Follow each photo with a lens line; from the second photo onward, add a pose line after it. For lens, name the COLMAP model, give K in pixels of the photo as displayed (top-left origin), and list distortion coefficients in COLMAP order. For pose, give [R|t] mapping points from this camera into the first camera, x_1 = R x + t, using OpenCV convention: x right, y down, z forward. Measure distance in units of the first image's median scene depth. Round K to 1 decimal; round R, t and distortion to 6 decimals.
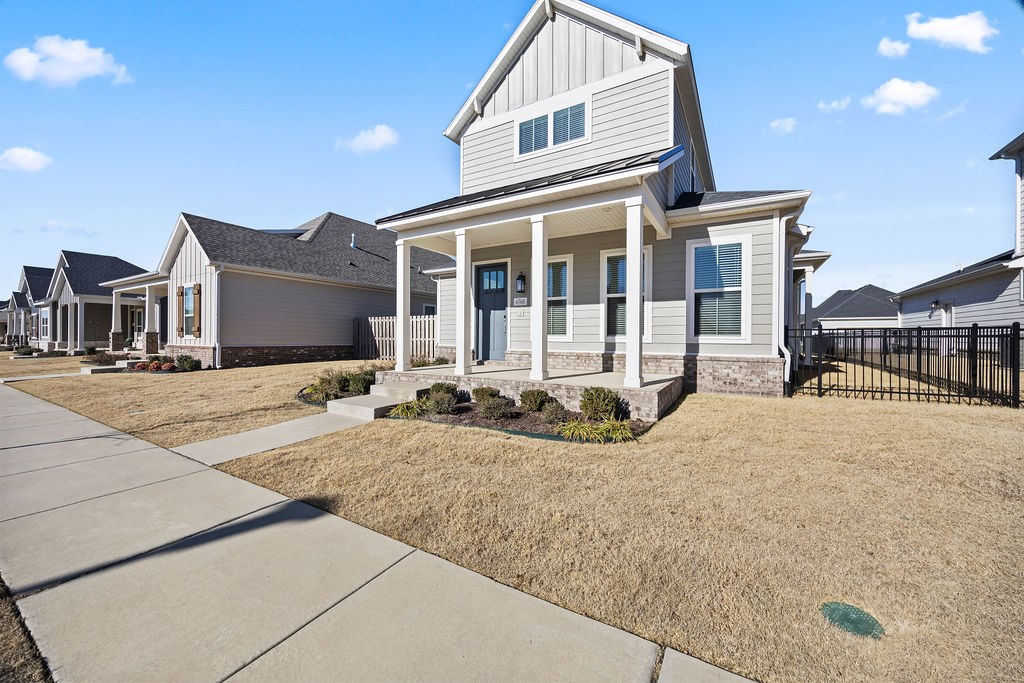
lens RADIAL K [[386.2, 0, 507.4], [0, 386.2, 339.0], [0, 0, 1]] dist [-0.002315, -0.000212]
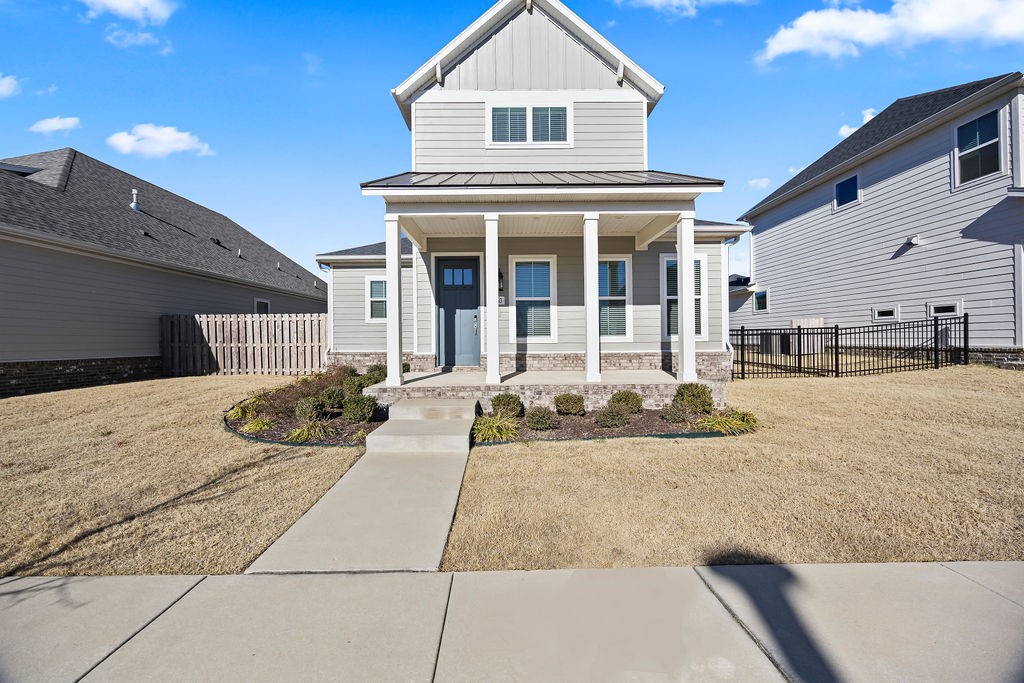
lens RADIAL K [[386.2, 0, 507.4], [0, 386.2, 339.0], [0, 0, 1]] dist [-0.002315, -0.000212]
pose [[0.849825, -0.014400, 0.526868, -0.461672], [0.017454, 0.999847, -0.000824, -0.003962], [-0.526776, 0.009896, 0.849946, 0.215538]]
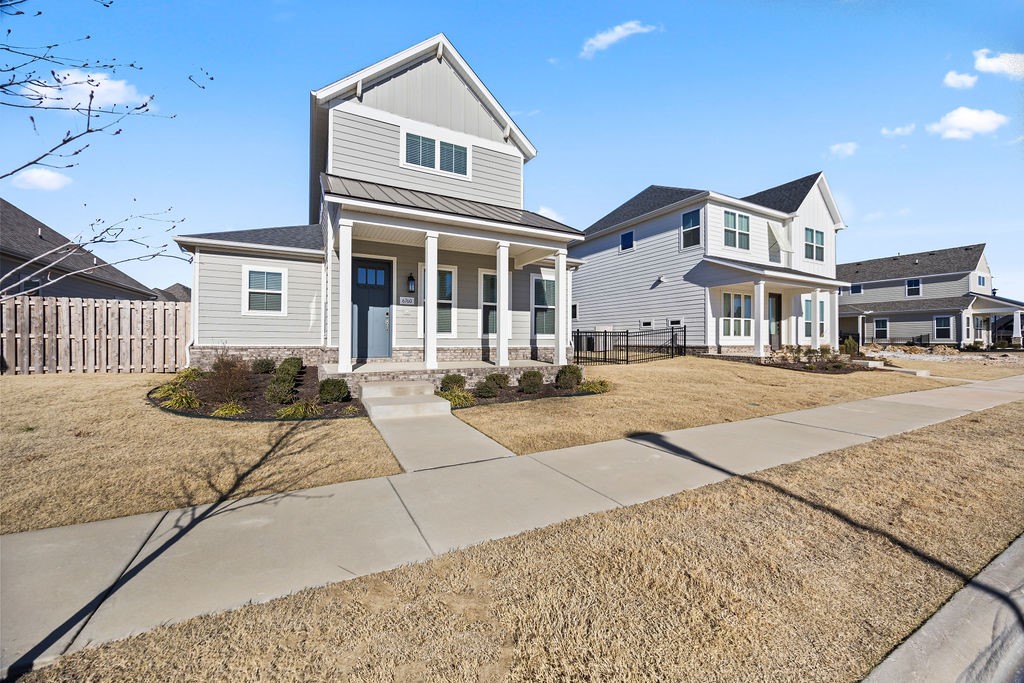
lens RADIAL K [[386.2, 0, 507.4], [0, 386.2, 339.0], [0, 0, 1]] dist [-0.002315, -0.000212]
pose [[0.515706, 0.000483, 0.856765, -0.782949], [0.001545, 0.999998, -0.001494, 0.010852], [-0.856764, 0.002095, 0.515704, 0.231721]]
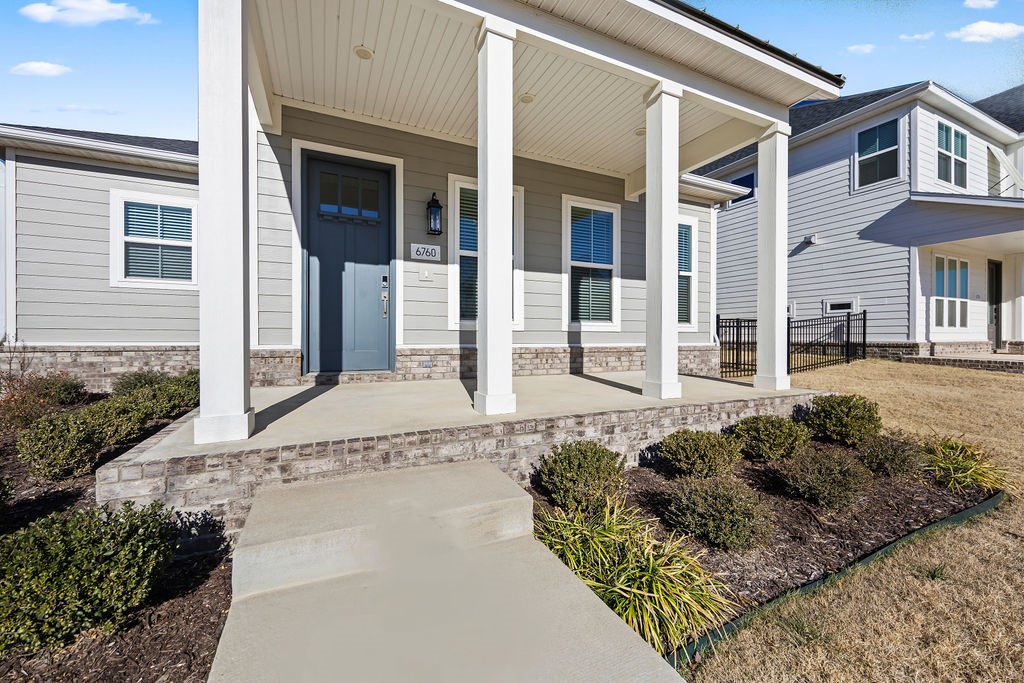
lens RADIAL K [[400.1, 0, 507.9], [0, 400.1, 338.6], [0, 0, 1]] dist [0.003500, 0.000040]
pose [[0.552373, -0.009396, 0.833544, -0.372266], [0.003825, 0.999955, 0.008737, 0.014488], [-0.833588, -0.001637, 0.552384, 0.658997]]
